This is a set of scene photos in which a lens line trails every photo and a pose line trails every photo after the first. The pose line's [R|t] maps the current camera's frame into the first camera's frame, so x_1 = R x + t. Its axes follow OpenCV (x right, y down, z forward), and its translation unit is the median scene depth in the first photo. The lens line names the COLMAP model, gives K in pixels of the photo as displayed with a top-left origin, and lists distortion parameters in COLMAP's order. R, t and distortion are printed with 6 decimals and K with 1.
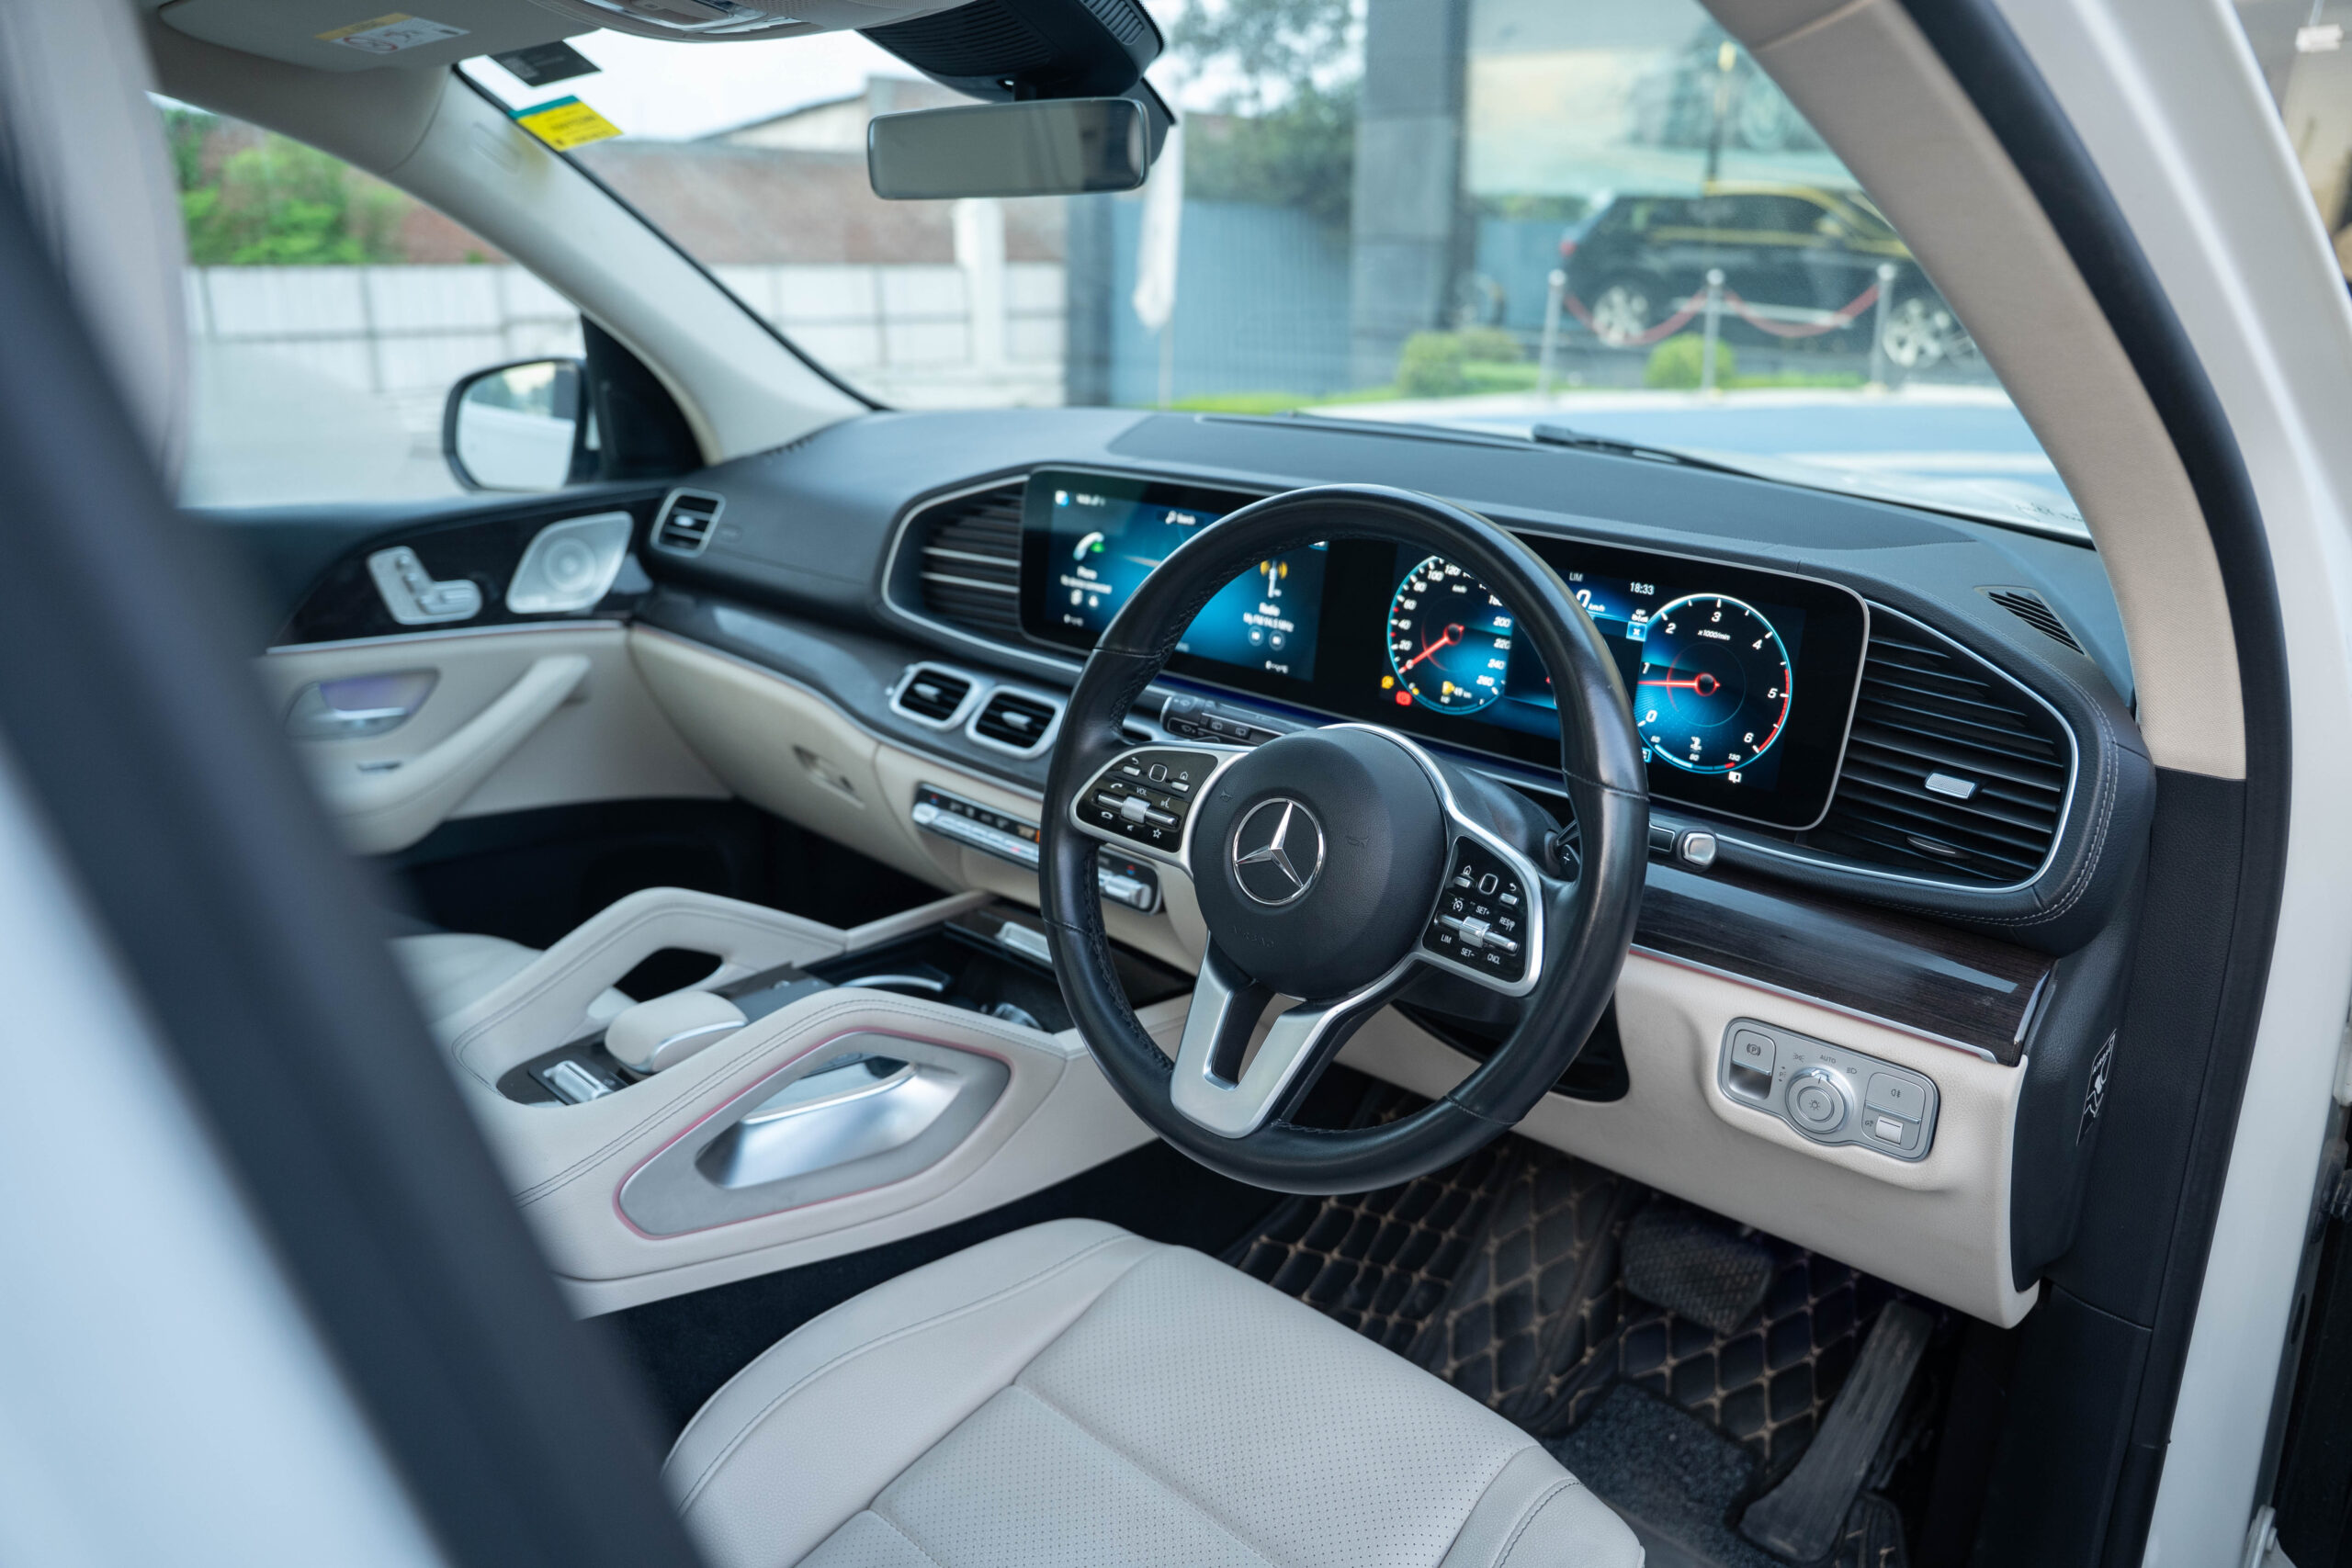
lens RADIAL K [[1637.5, 0, 1176.2], [0, 1637.5, 825.8], [0, 0, 1]] dist [-0.108847, 0.043180]
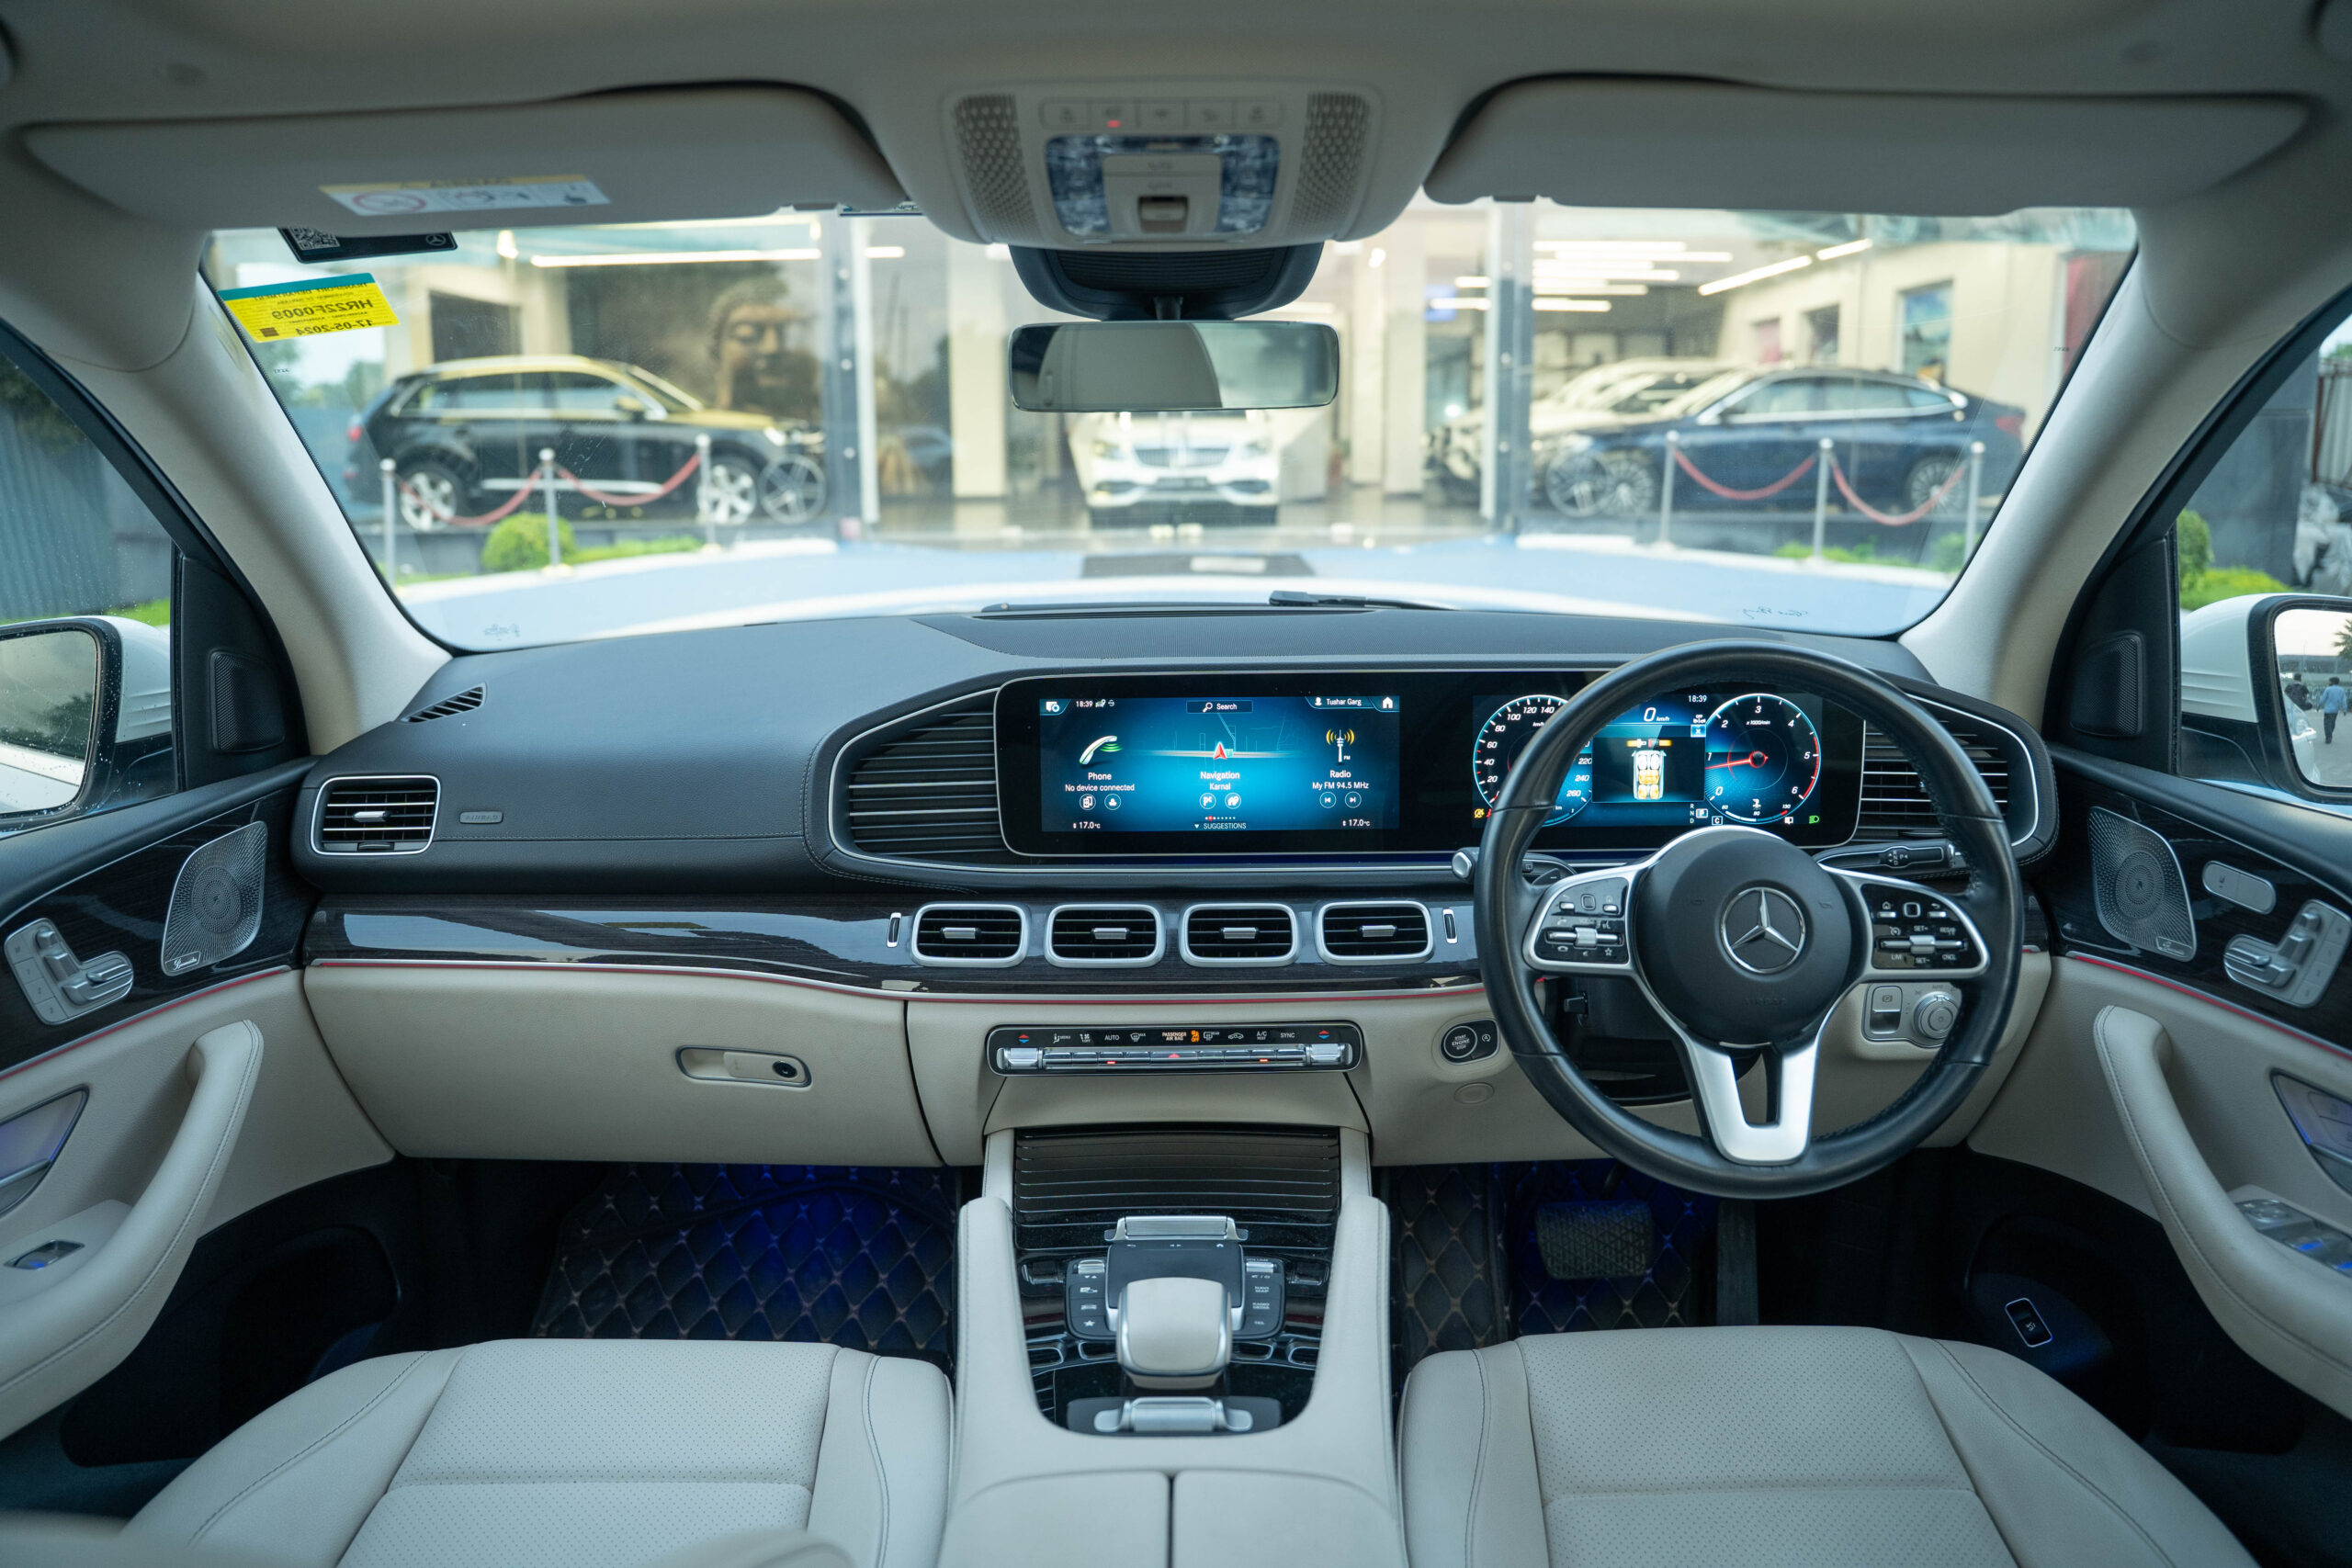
lens RADIAL K [[1637.5, 0, 1121.0], [0, 1637.5, 800.7], [0, 0, 1]] dist [-0.108847, 0.043180]
pose [[0.718525, -0.170946, 0.674166, -0.856281], [0.247757, 0.968647, -0.018443, -0.140630], [-0.649876, 0.180281, 0.738350, 0.304000]]
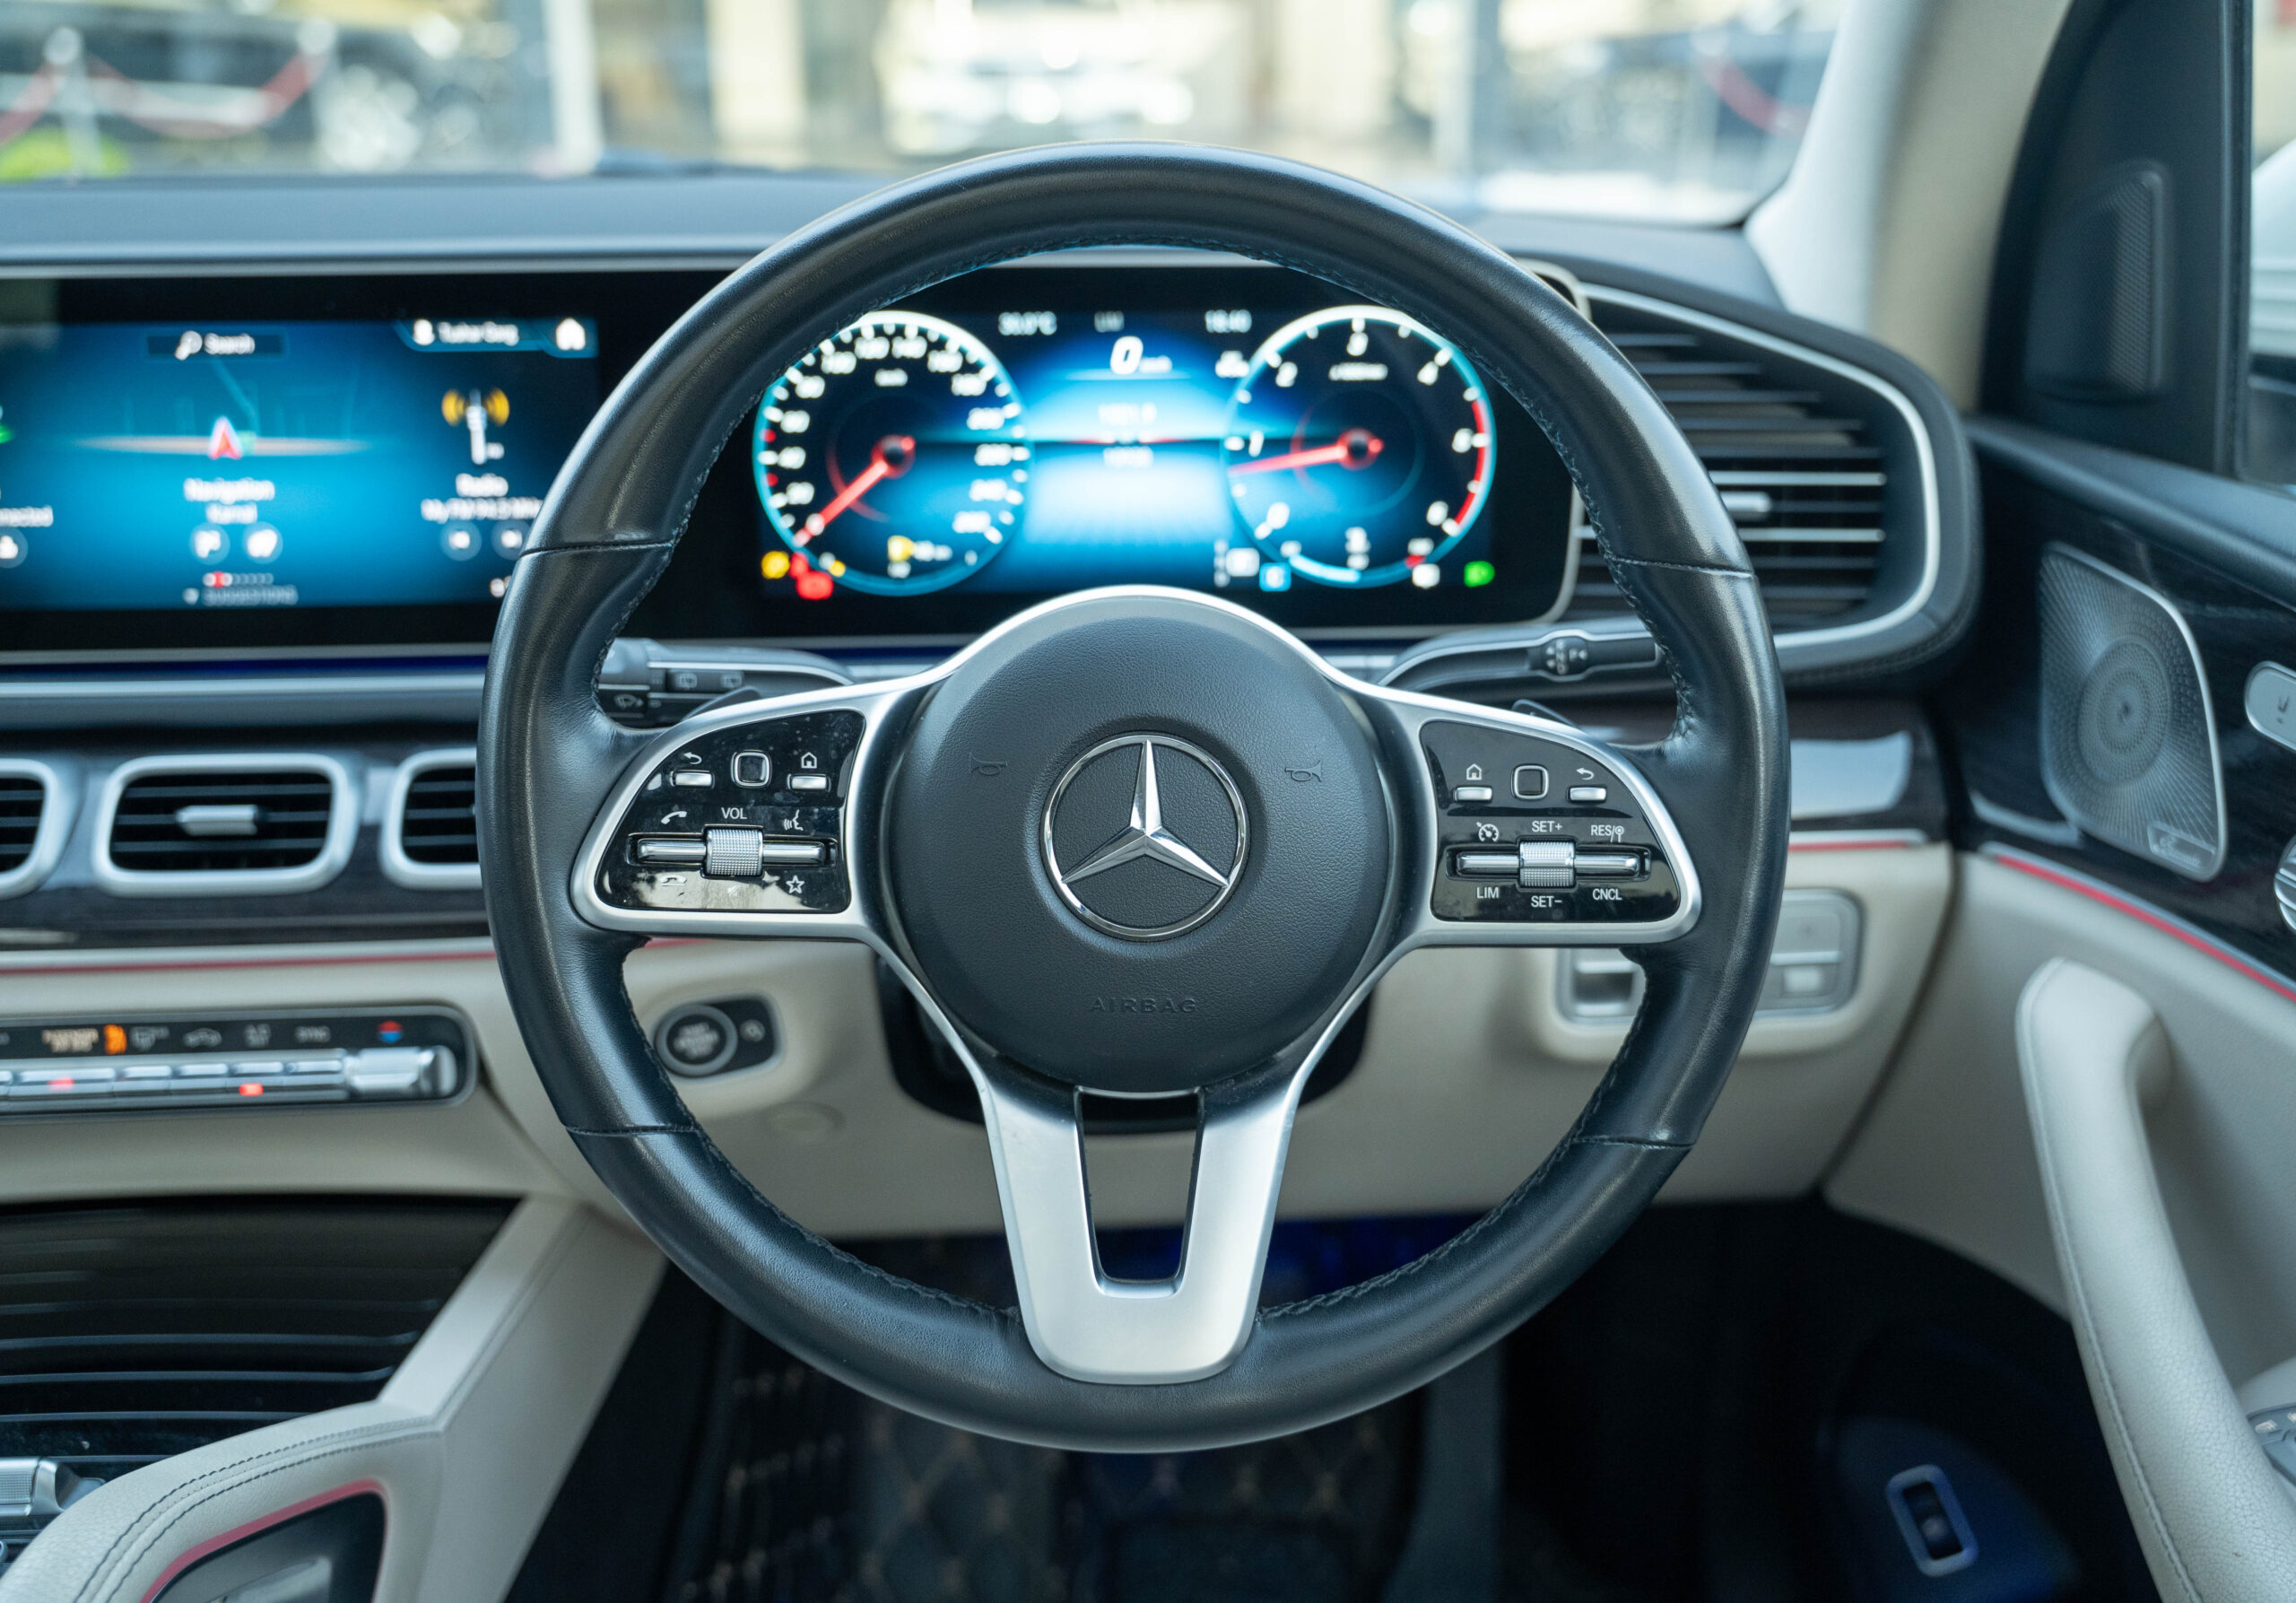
lens RADIAL K [[2096.3, 0, 1142.7], [0, 2096.3, 812.9], [0, 0, 1]] dist [-0.028608, 0.000000]
pose [[0.683211, -0.260045, 0.682348, -0.311216], [0.254248, 0.960684, 0.111551, -0.054204], [-0.684530, 0.097272, 0.722466, 0.394669]]
